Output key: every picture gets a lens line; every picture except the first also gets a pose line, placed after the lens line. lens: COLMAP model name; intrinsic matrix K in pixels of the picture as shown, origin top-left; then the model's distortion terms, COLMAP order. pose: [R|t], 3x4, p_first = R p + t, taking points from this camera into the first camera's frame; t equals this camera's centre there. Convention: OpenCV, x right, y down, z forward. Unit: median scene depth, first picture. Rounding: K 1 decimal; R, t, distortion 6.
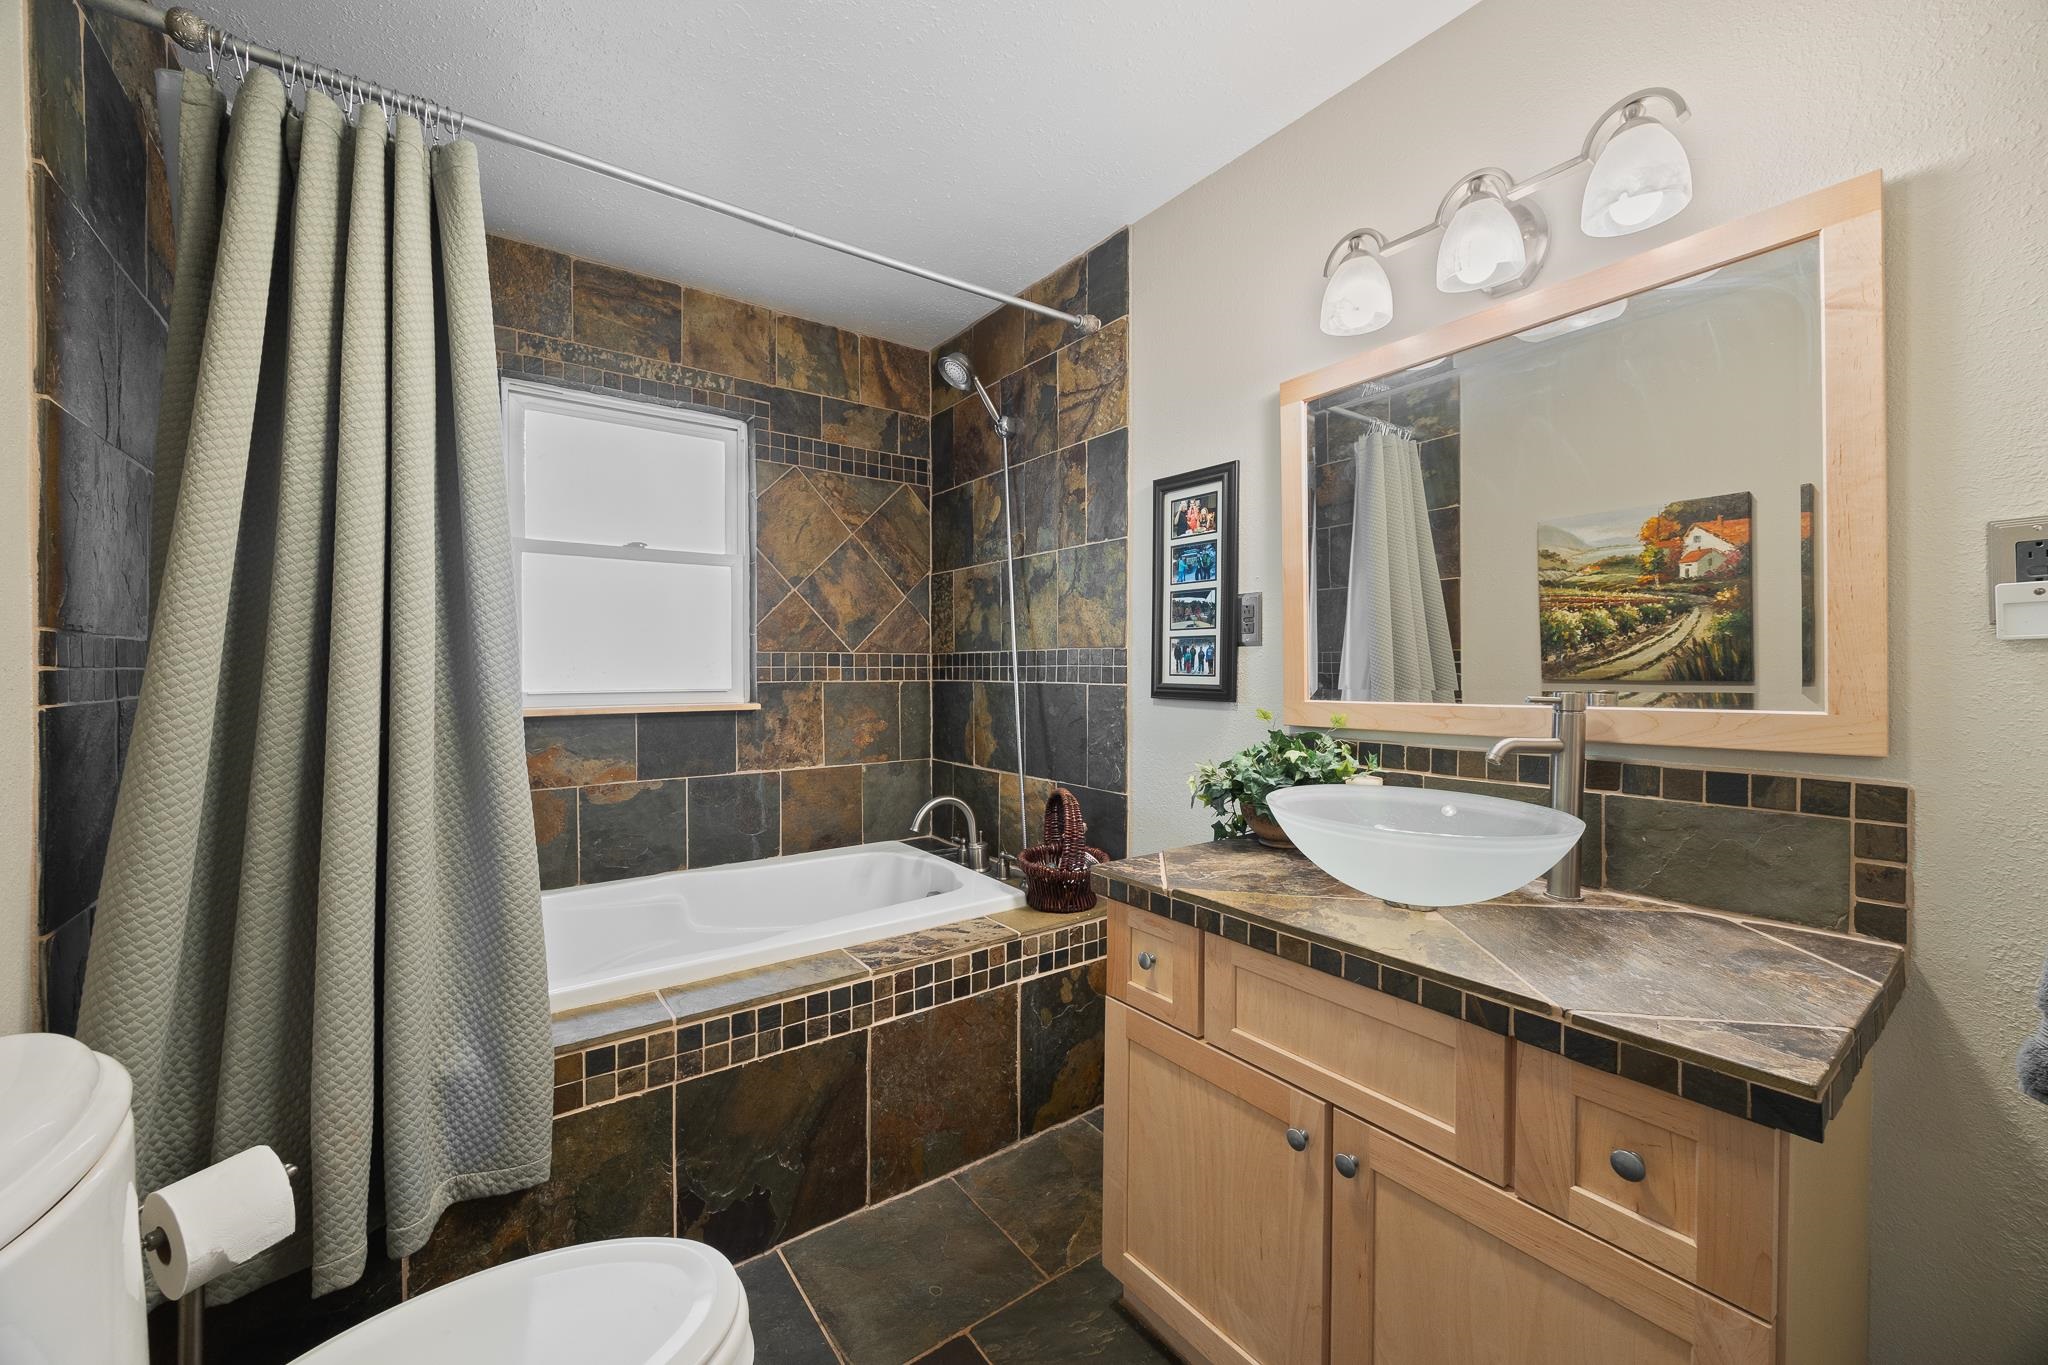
lens RADIAL K [[784.6, 0, 1019.2], [0, 784.6, 671.8], [0, 0, 1]] dist [-0.002473, -0.000100]
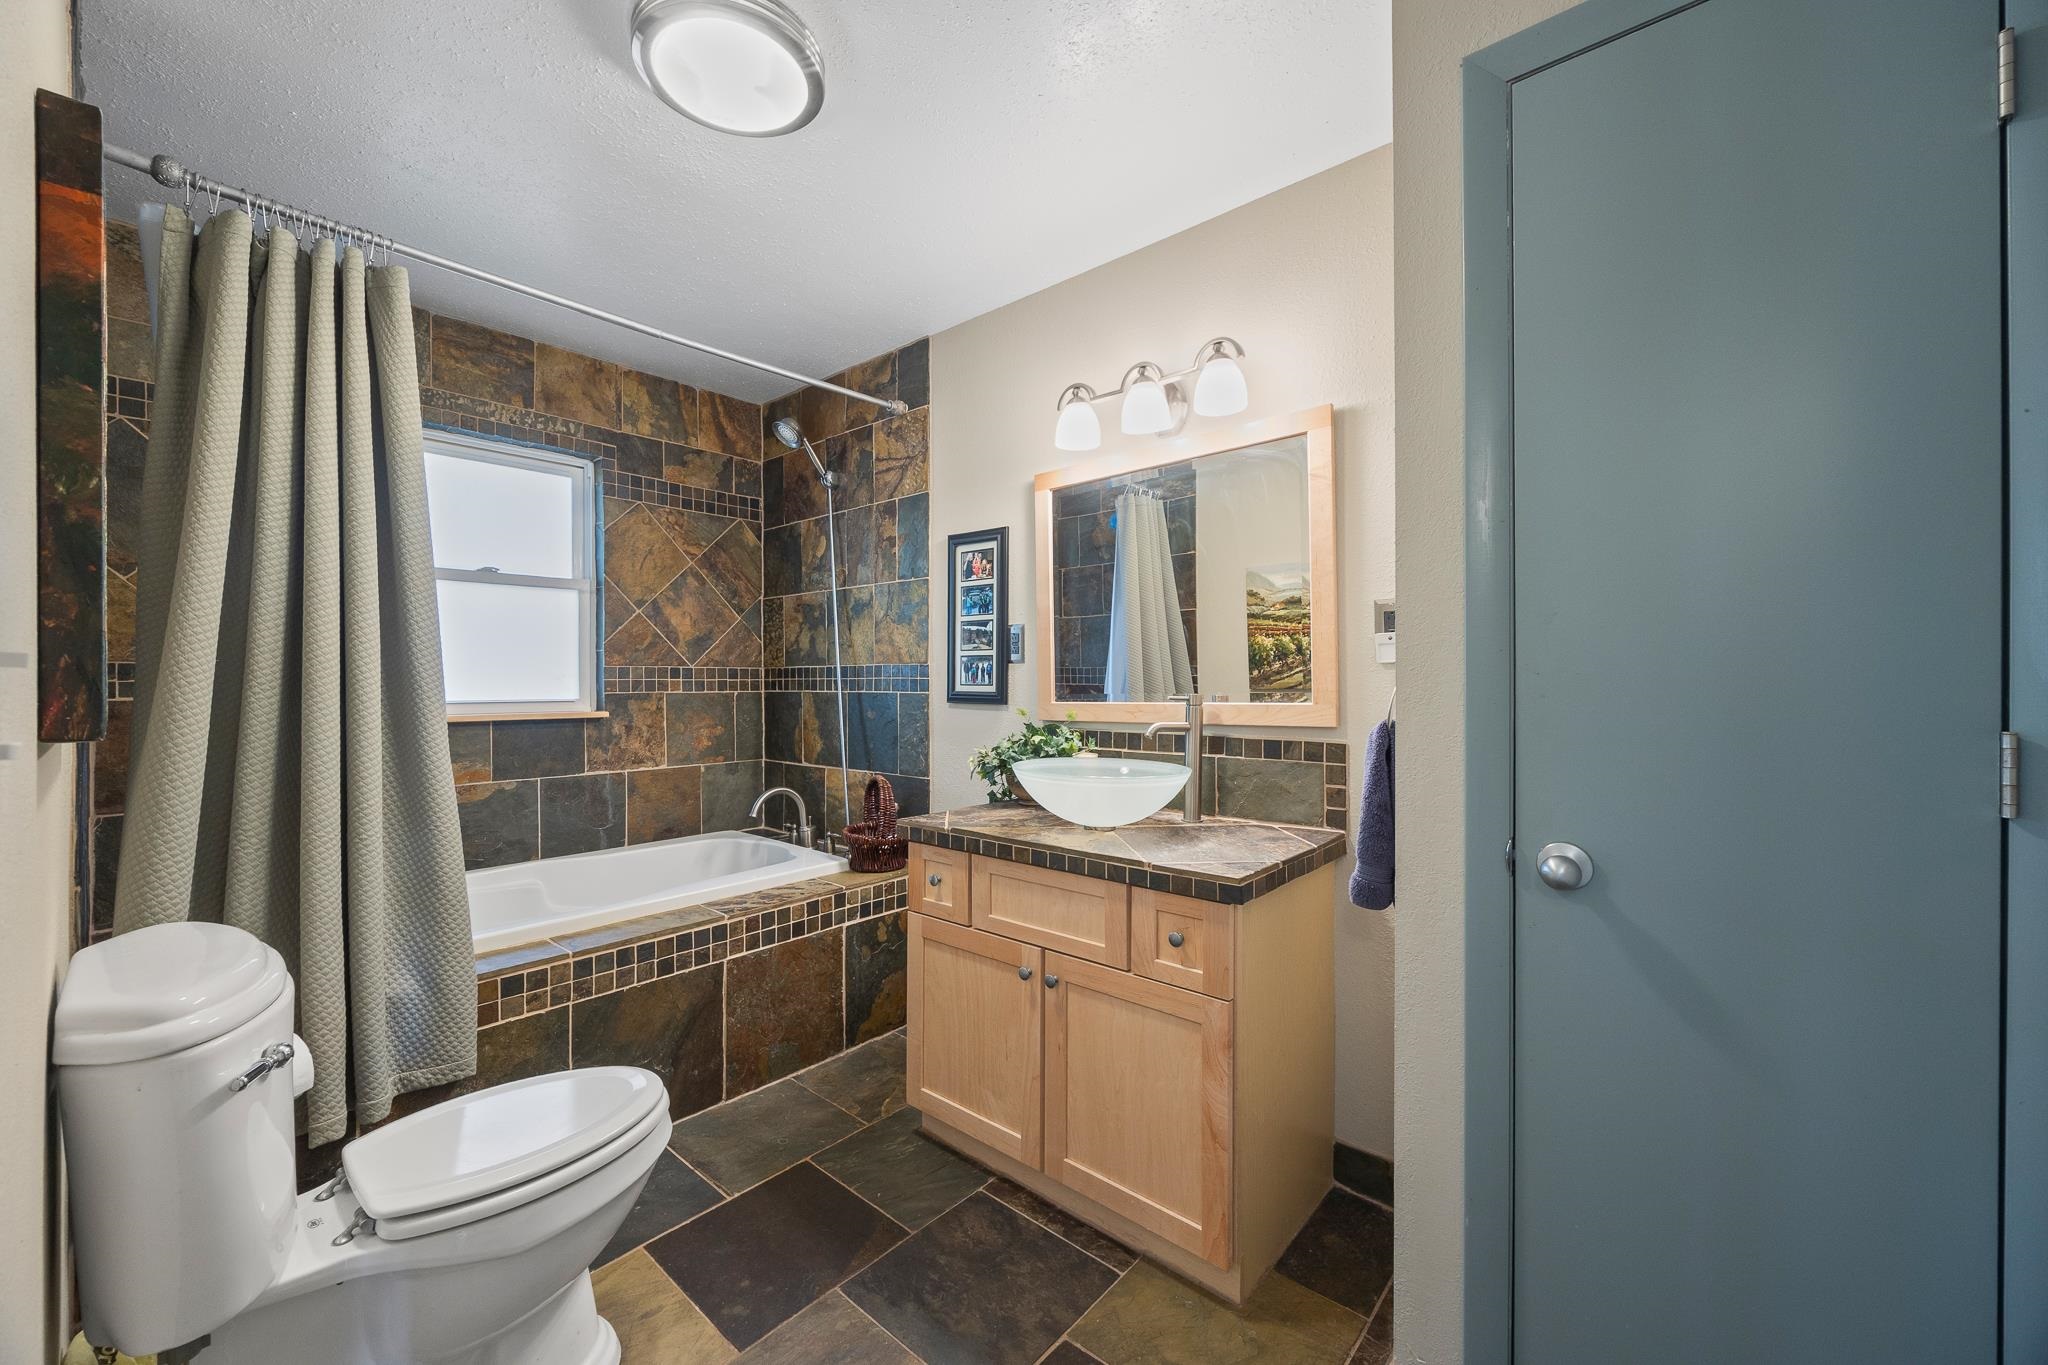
lens RADIAL K [[784.6, 0, 1014.6], [0, 784.6, 685.7], [0, 0, 1]] dist [-0.002473, -0.000100]
pose [[0.975603, -0.003076, 0.219521, -0.009730], [0.002881, 0.999995, 0.001209, 0.004791], [-0.219524, -0.000547, 0.975607, -0.356145]]
